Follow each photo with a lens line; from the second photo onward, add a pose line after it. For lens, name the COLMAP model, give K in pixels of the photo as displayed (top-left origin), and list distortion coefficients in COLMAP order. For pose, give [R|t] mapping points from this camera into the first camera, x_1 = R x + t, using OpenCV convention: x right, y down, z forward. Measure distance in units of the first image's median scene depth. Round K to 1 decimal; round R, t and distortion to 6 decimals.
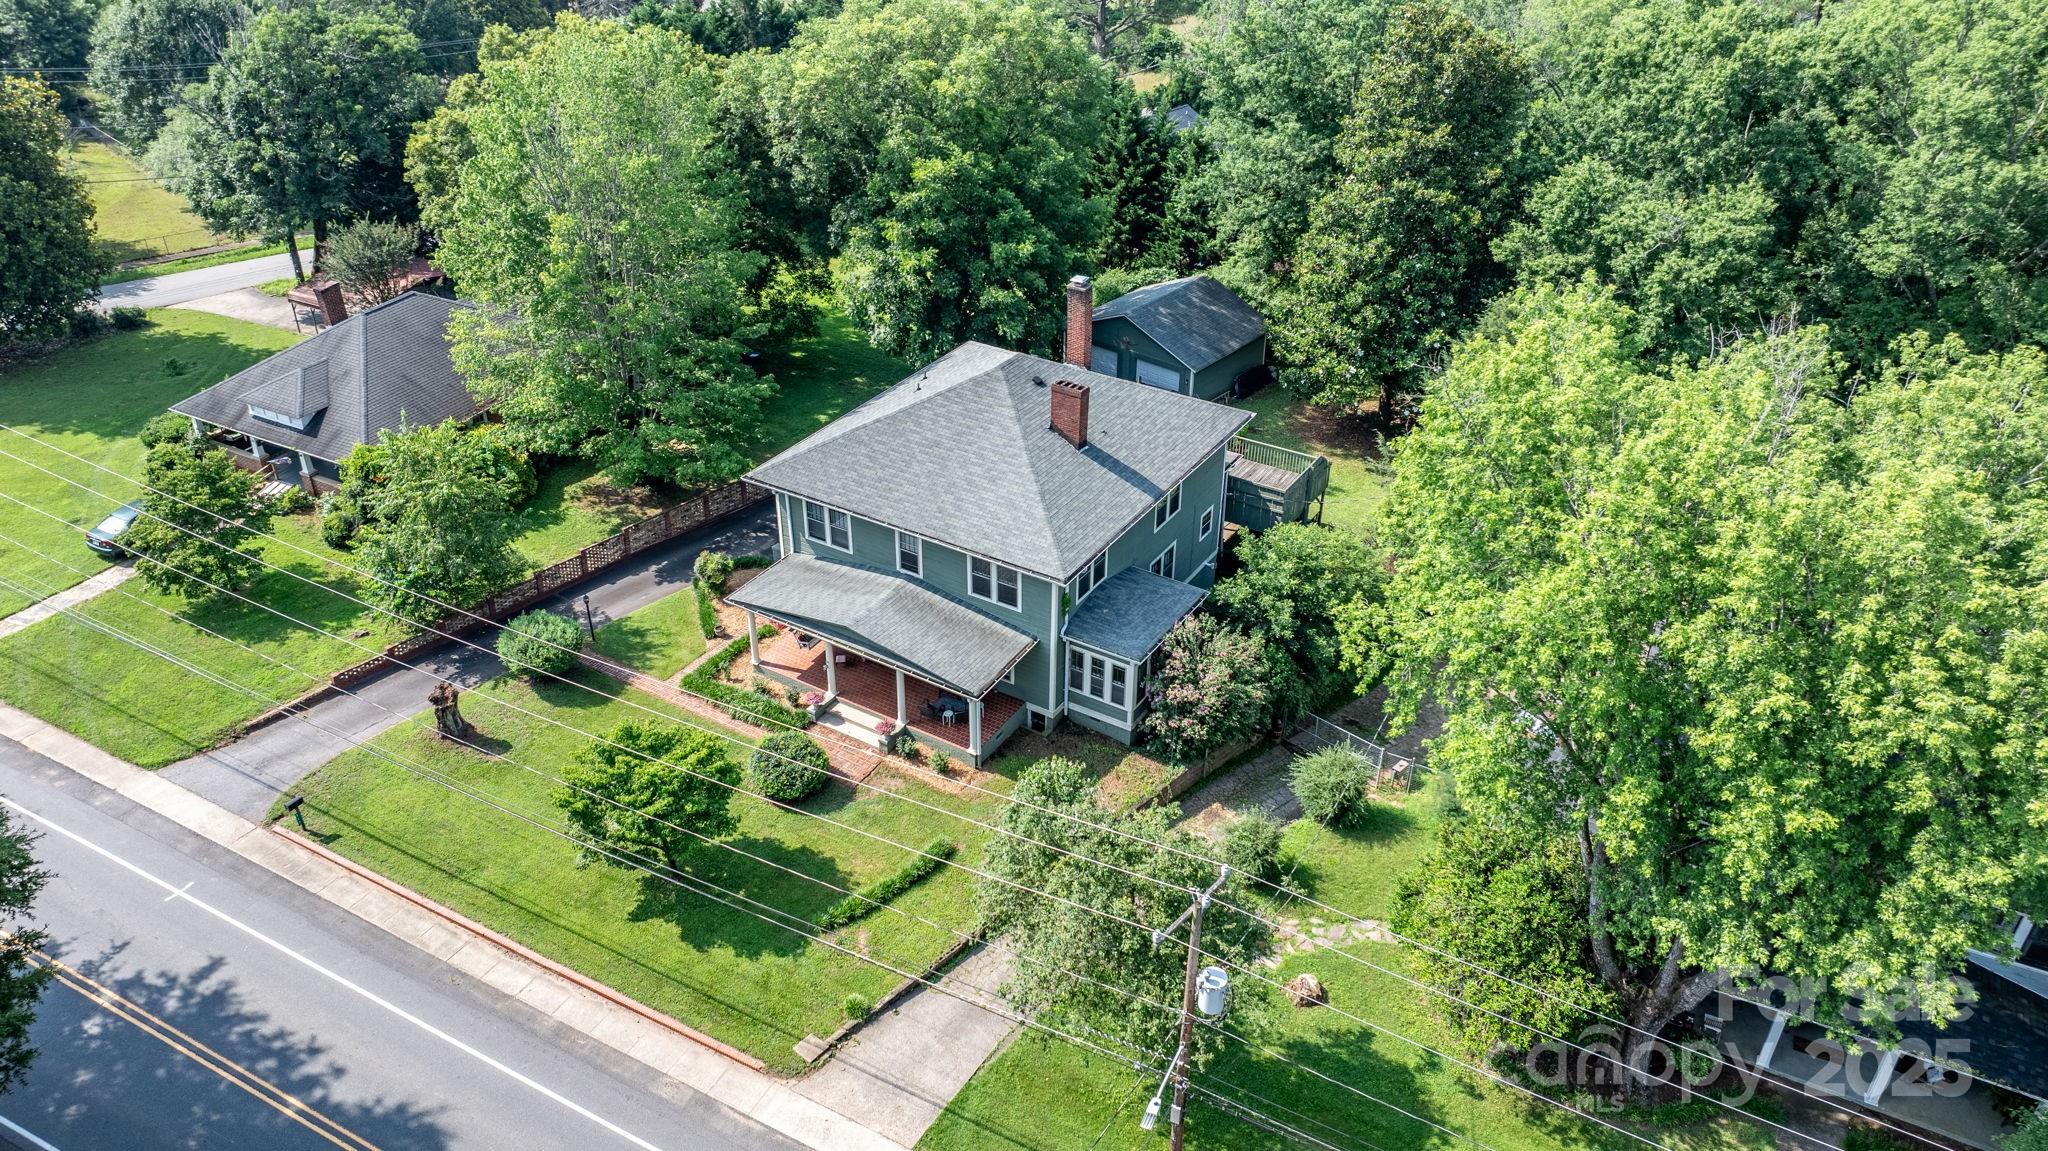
lens RADIAL K [[1419.1, 0, 1034.4], [0, 1419.1, 578.0], [0, 0, 1]] dist [-0.006331, -0.003252]
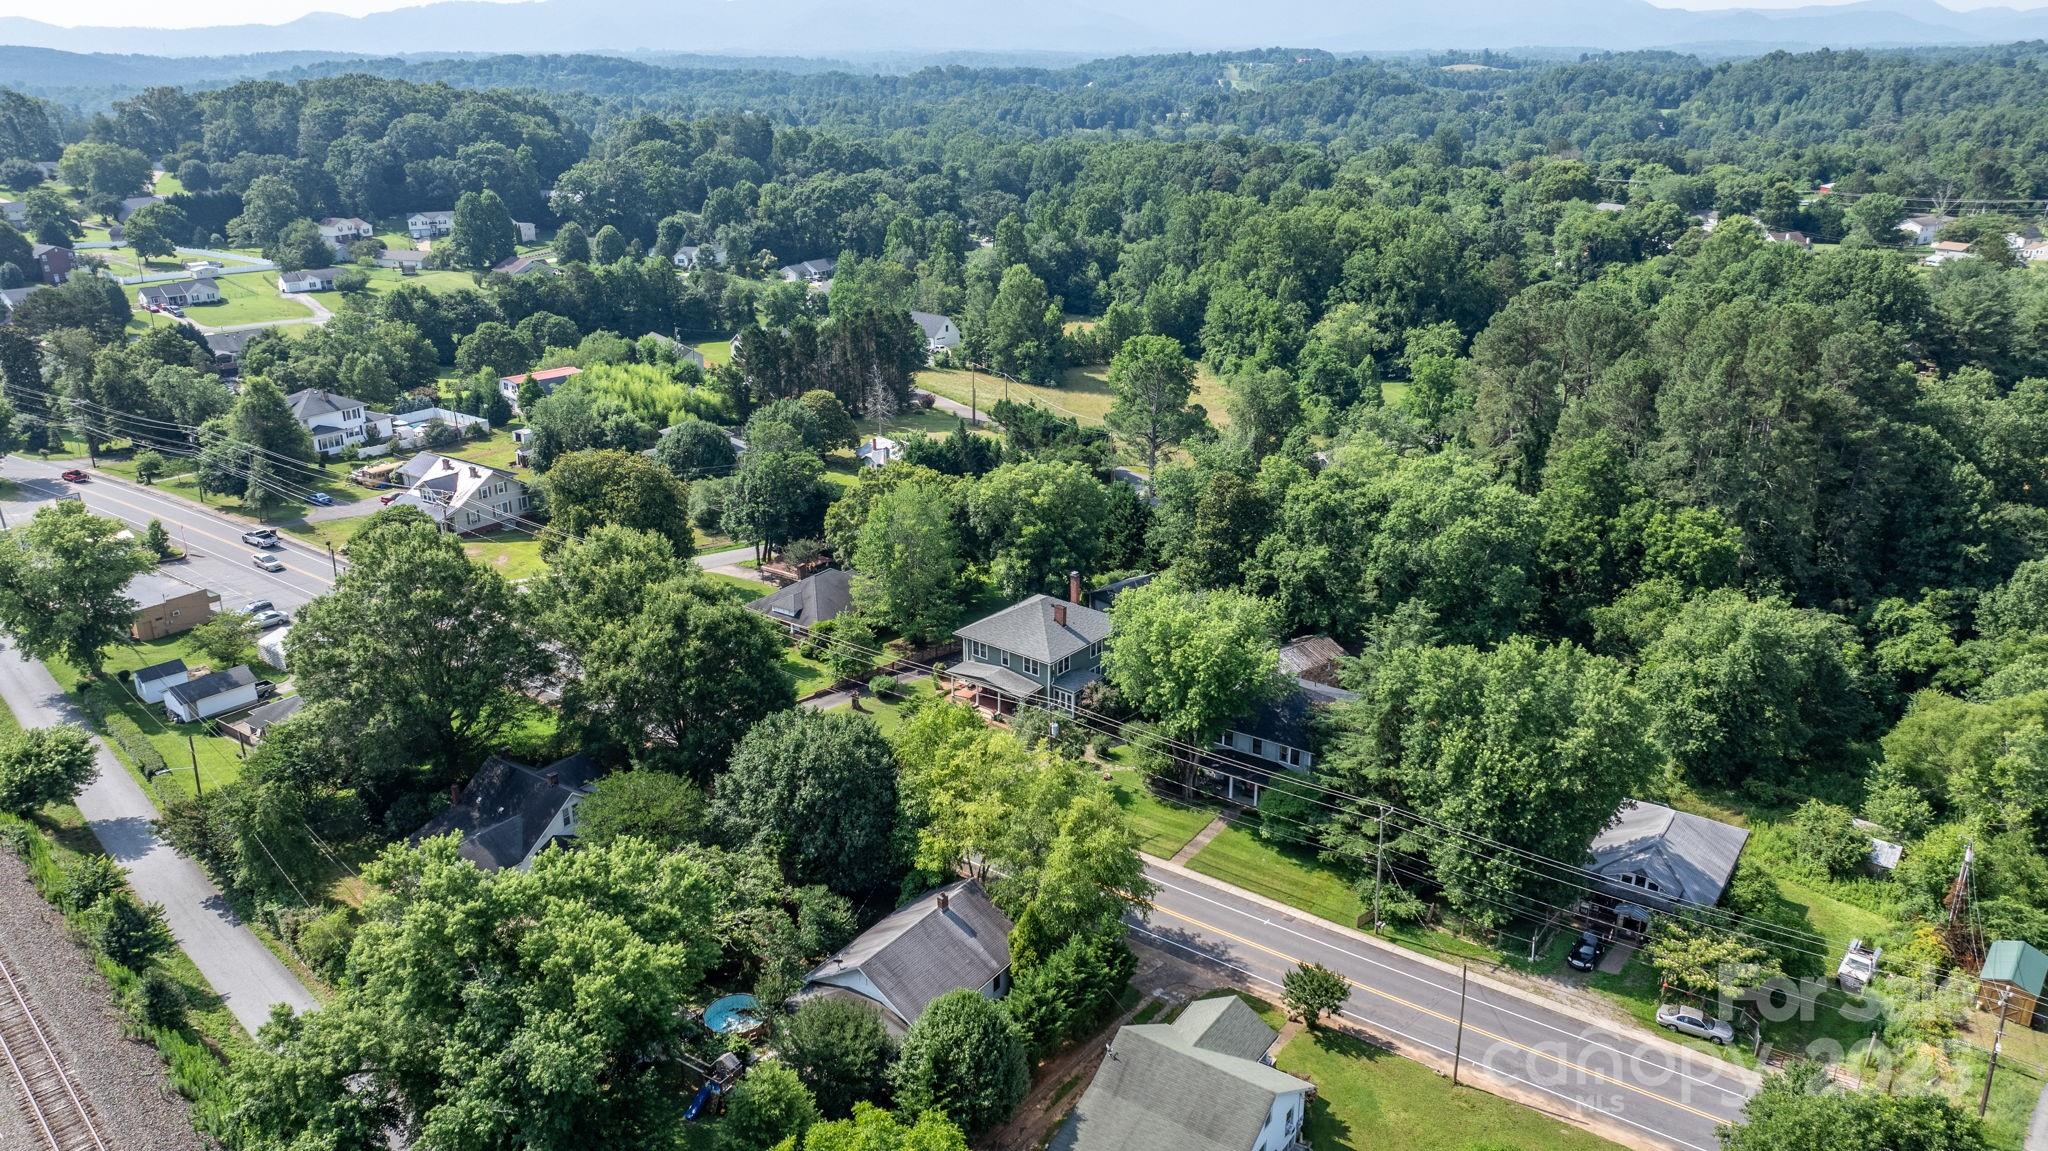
lens RADIAL K [[1419.1, 0, 1023.3], [0, 1419.1, 573.1], [0, 0, 1]] dist [-0.006331, -0.003252]
pose [[0.990480, 0.035658, -0.132956, 0.289157], [-0.062345, 0.977329, -0.202337, 0.347240], [0.122726, 0.208700, 0.970249, -1.651505]]
